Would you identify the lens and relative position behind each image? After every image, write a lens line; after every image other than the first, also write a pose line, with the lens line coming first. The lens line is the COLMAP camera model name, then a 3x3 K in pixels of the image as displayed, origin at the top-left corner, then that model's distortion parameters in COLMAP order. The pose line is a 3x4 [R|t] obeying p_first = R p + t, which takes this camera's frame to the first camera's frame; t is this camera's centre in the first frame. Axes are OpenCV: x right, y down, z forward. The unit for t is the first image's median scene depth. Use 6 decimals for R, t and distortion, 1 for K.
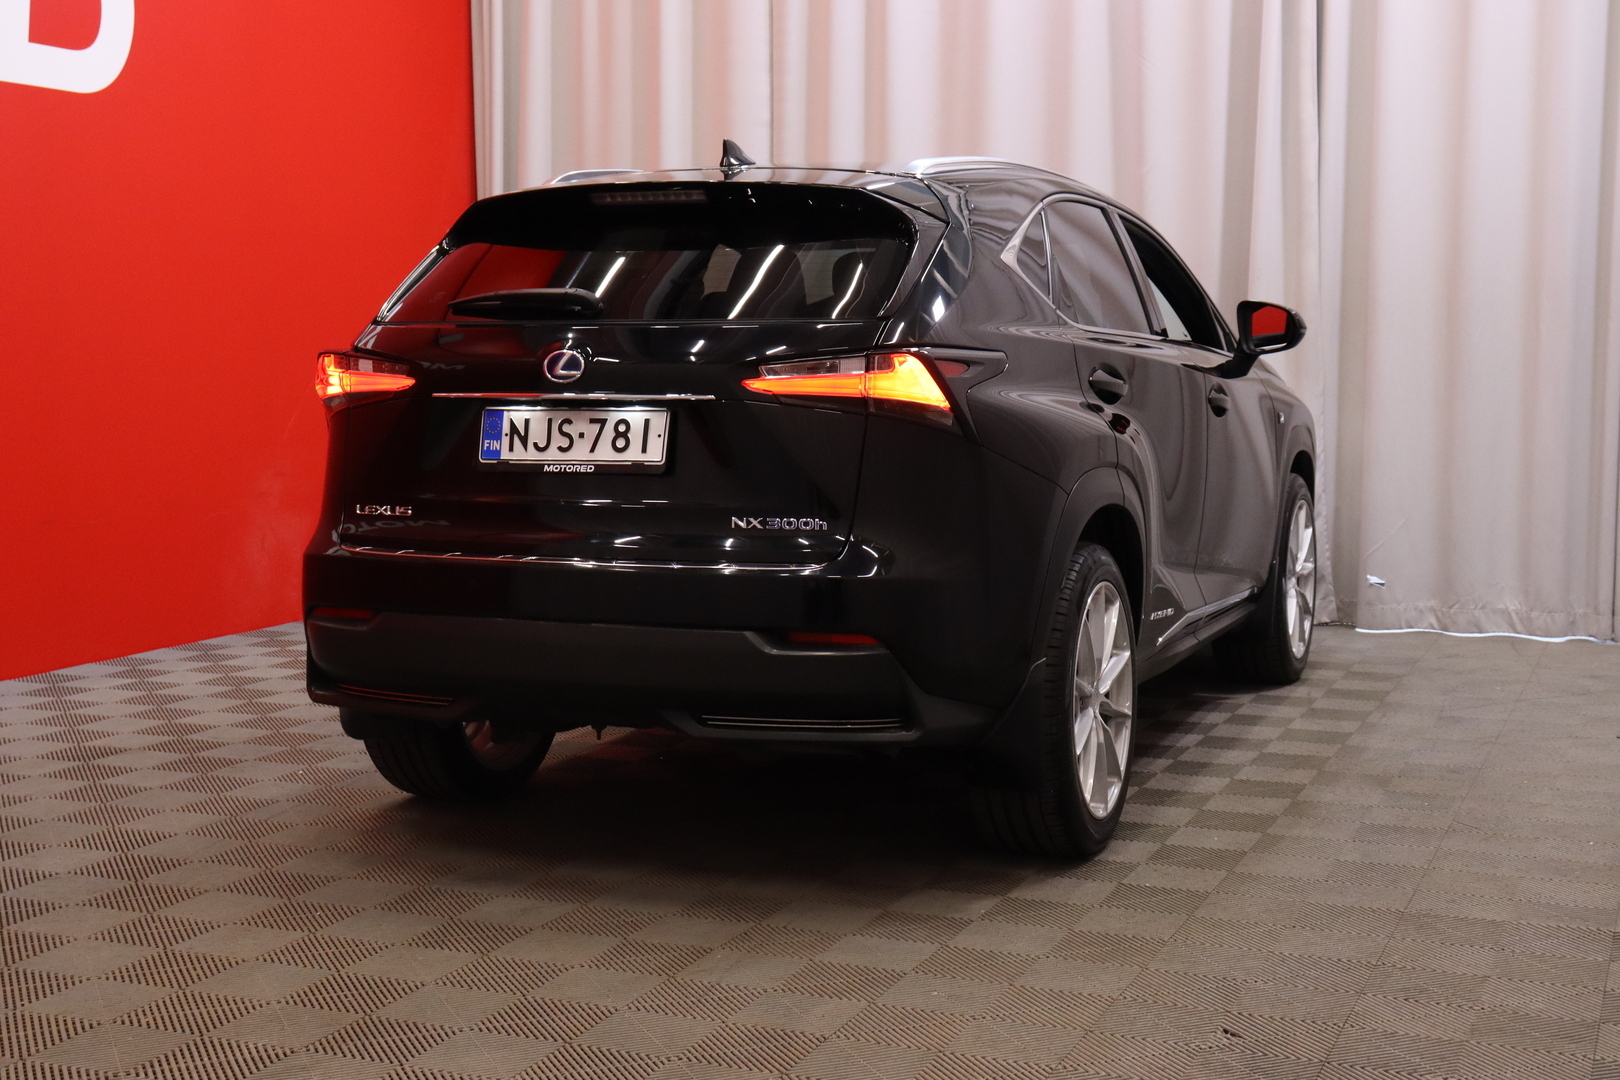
lens RADIAL K [[2235.1, 0, 810.4], [0, 2235.1, 539.5], [0, 0, 1]] dist [-0.021010, 0.000000]
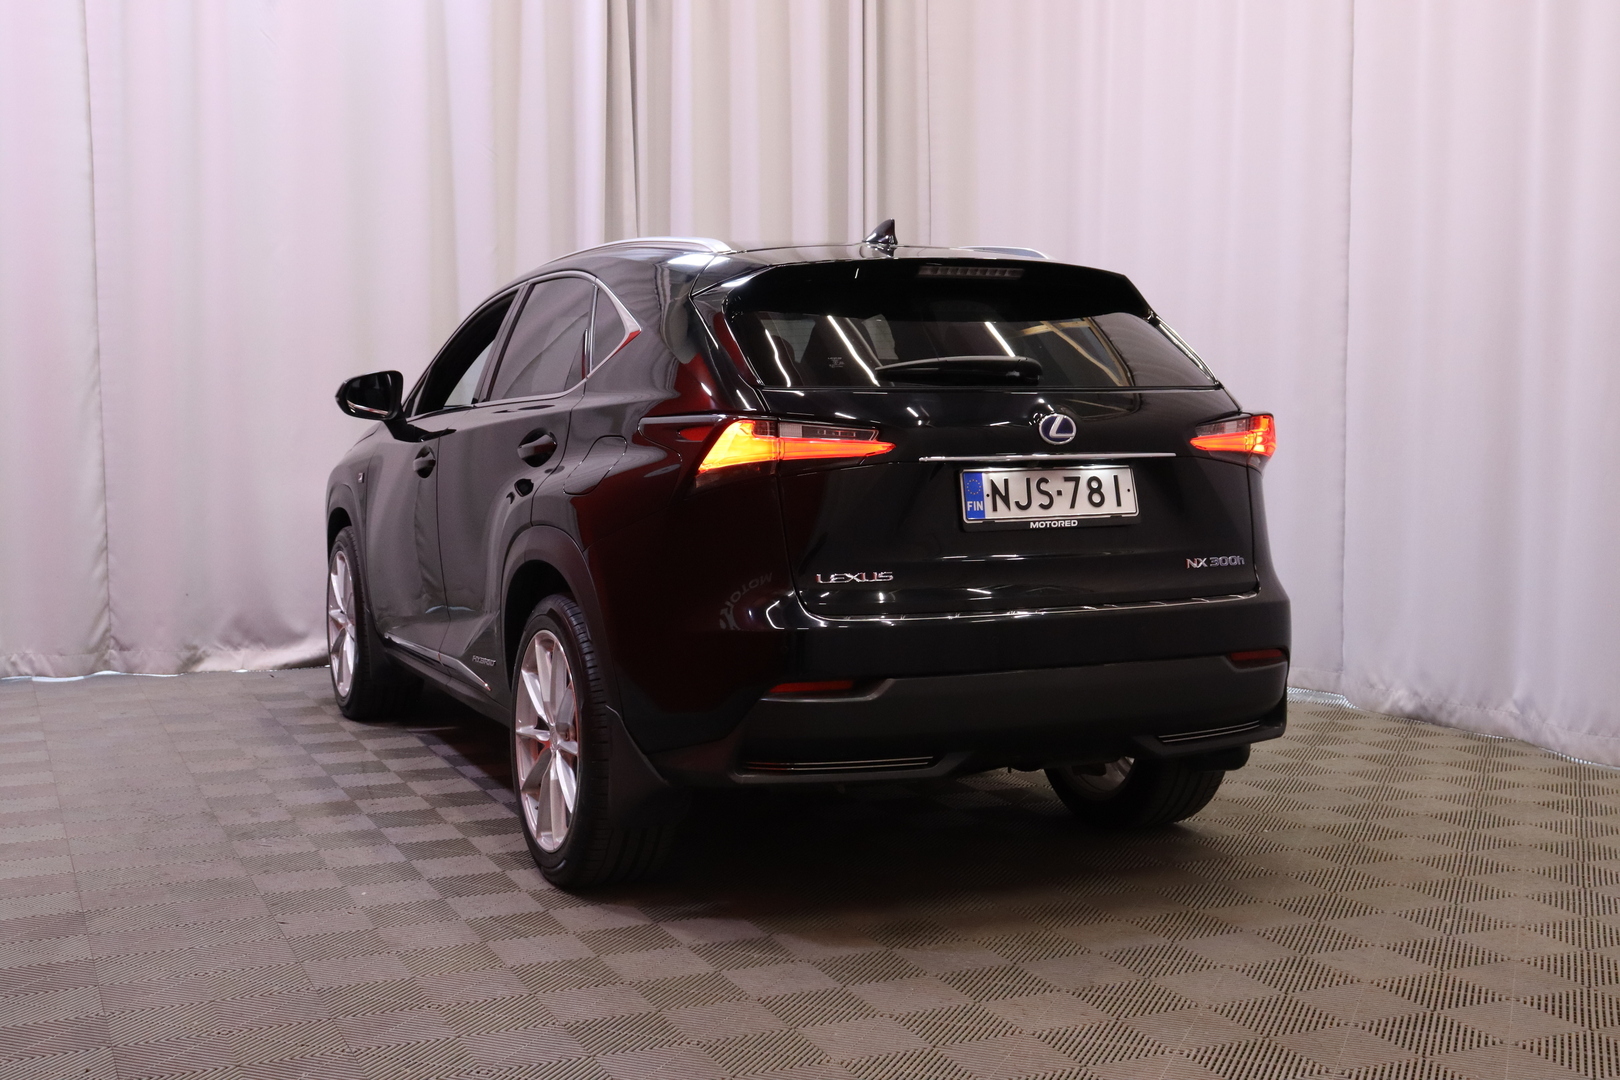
lens RADIAL K [[2082.9, 0, 810.9], [0, 2082.9, 541.7], [0, 0, 1]] dist [-0.036457, 0.000000]
pose [[0.673353, -0.049008, 0.737695, -0.918180], [0.070389, 0.997518, 0.002020, -0.033479], [-0.735963, 0.050565, 0.675131, 0.411298]]
